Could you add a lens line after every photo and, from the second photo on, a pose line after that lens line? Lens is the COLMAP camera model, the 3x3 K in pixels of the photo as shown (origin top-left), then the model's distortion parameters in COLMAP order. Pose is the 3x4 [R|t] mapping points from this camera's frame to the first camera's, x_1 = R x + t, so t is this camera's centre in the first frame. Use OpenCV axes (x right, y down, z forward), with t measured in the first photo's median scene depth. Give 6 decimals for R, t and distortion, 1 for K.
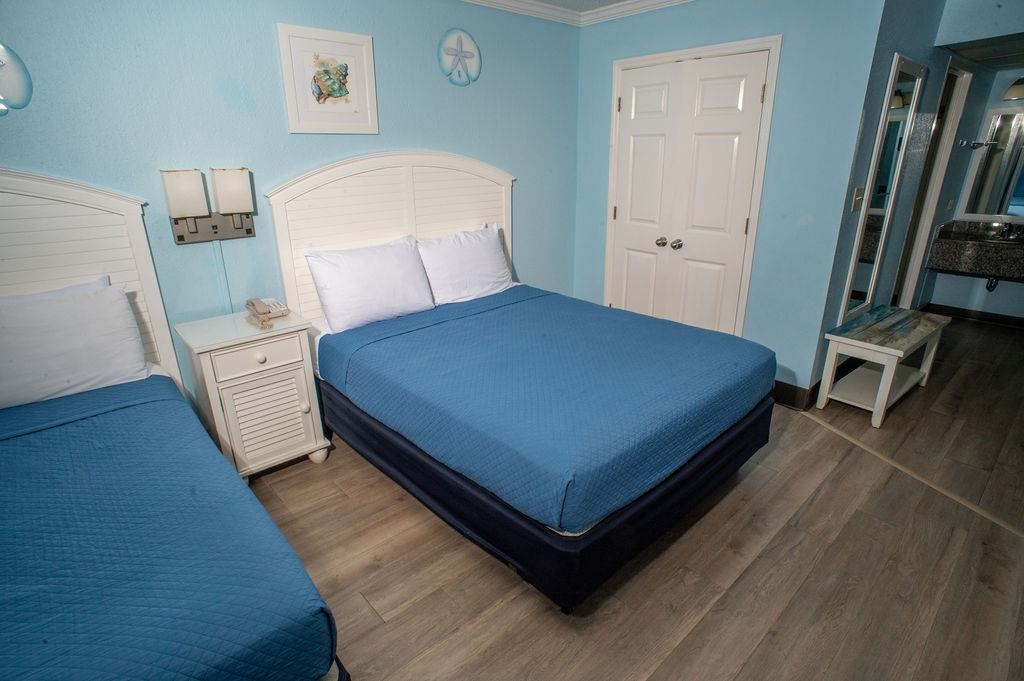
lens RADIAL K [[530.2, 0, 513.1], [0, 530.2, 349.1], [0, 0, 1]] dist [-0.083276, 0.050367]
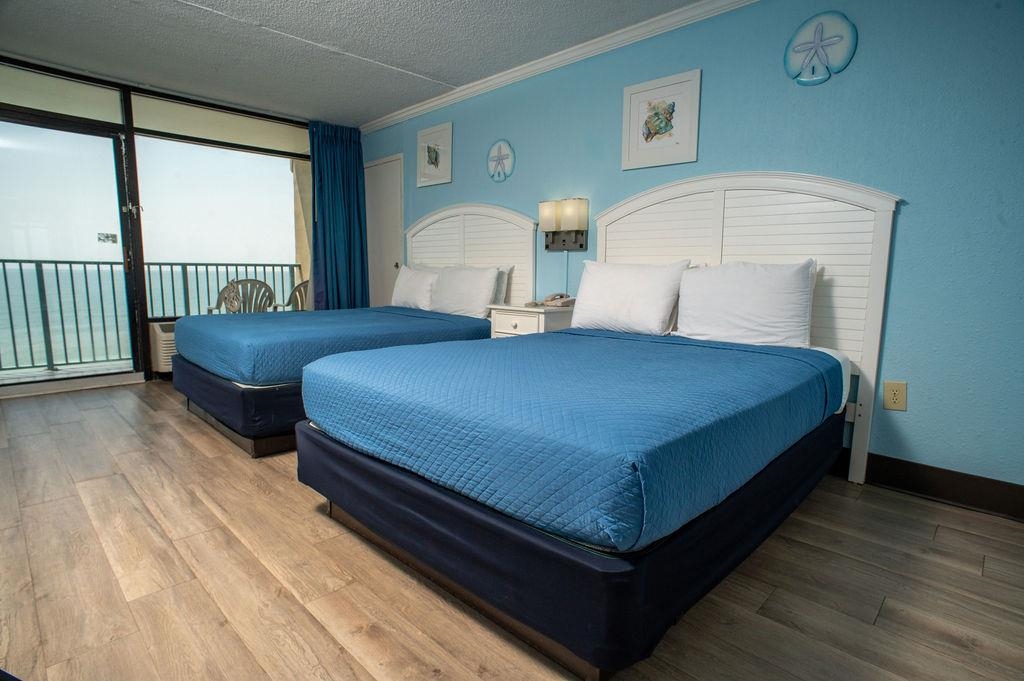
lens RADIAL K [[530.2, 0, 518.9], [0, 530.2, 346.3], [0, 0, 1]] dist [-0.083276, 0.050367]
pose [[0.061590, 0.152292, -0.986415, 0.759717], [-0.362085, 0.924375, 0.120105, -0.083209], [0.930108, 0.349769, 0.112075, 0.702789]]
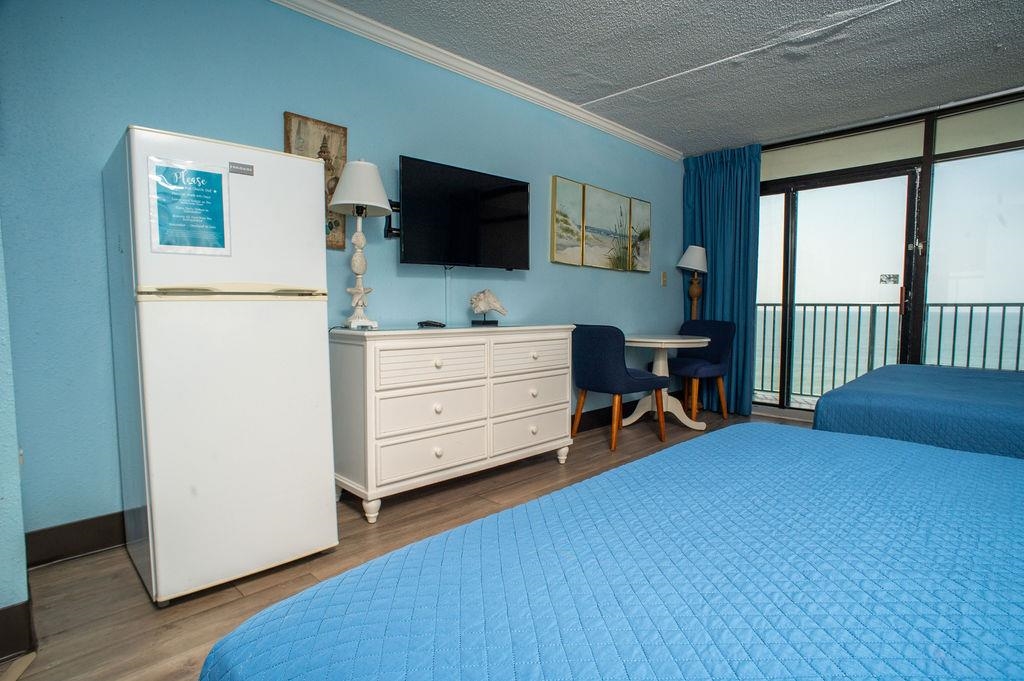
lens RADIAL K [[530.2, 0, 515.5], [0, 530.2, 345.4], [0, 0, 1]] dist [-0.083276, 0.050367]
pose [[-0.998421, 0.012033, -0.054879, 0.317193], [-0.011799, 0.910104, 0.414212, -0.175362], [0.054929, 0.414205, -0.908524, 0.971710]]
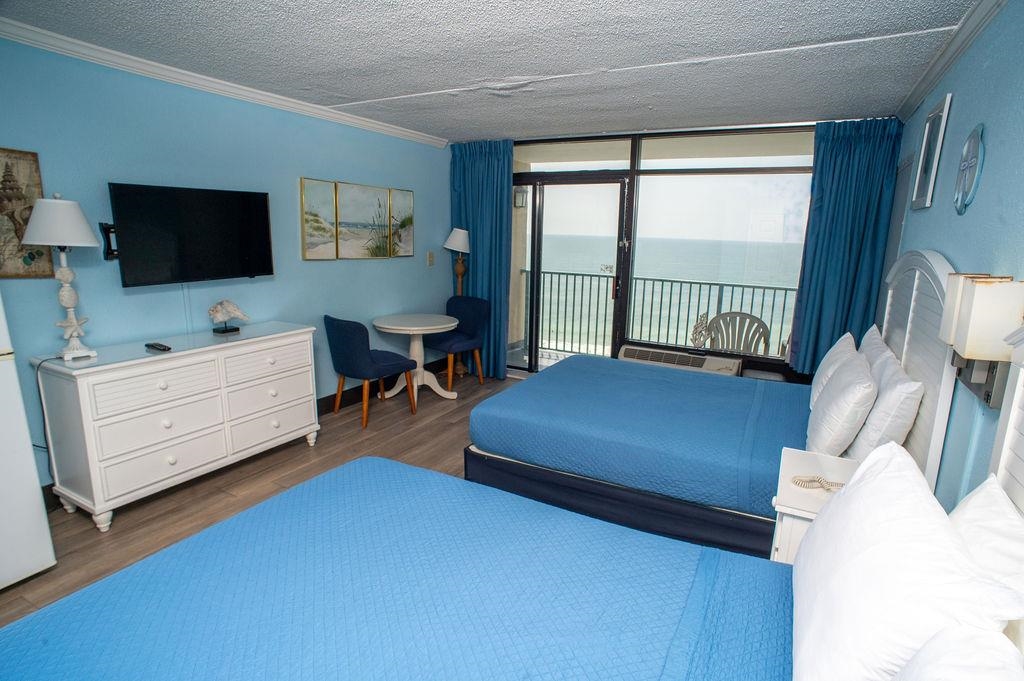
lens RADIAL K [[530.2, 0, 515.7], [0, 530.2, 345.9], [0, 0, 1]] dist [-0.083276, 0.050367]
pose [[-0.942348, 0.058534, -0.329474, 0.094039], [-0.129722, 0.843694, 0.520915, -0.426359], [0.308467, 0.533624, -0.787460, 1.096561]]
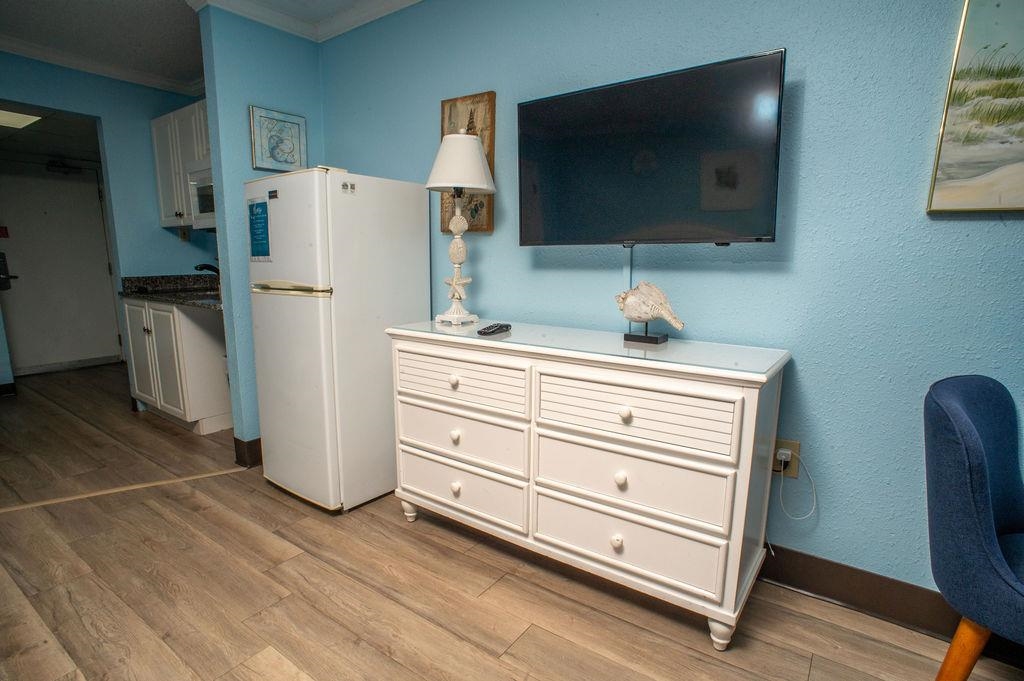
lens RADIAL K [[530.2, 0, 513.7], [0, 530.2, 342.6], [0, 0, 1]] dist [-0.083276, 0.050367]
pose [[-0.209134, -0.154603, 0.965588, -0.265056], [0.341152, 0.913851, 0.220208, 0.042033], [-0.916449, 0.375465, -0.138374, 0.201927]]
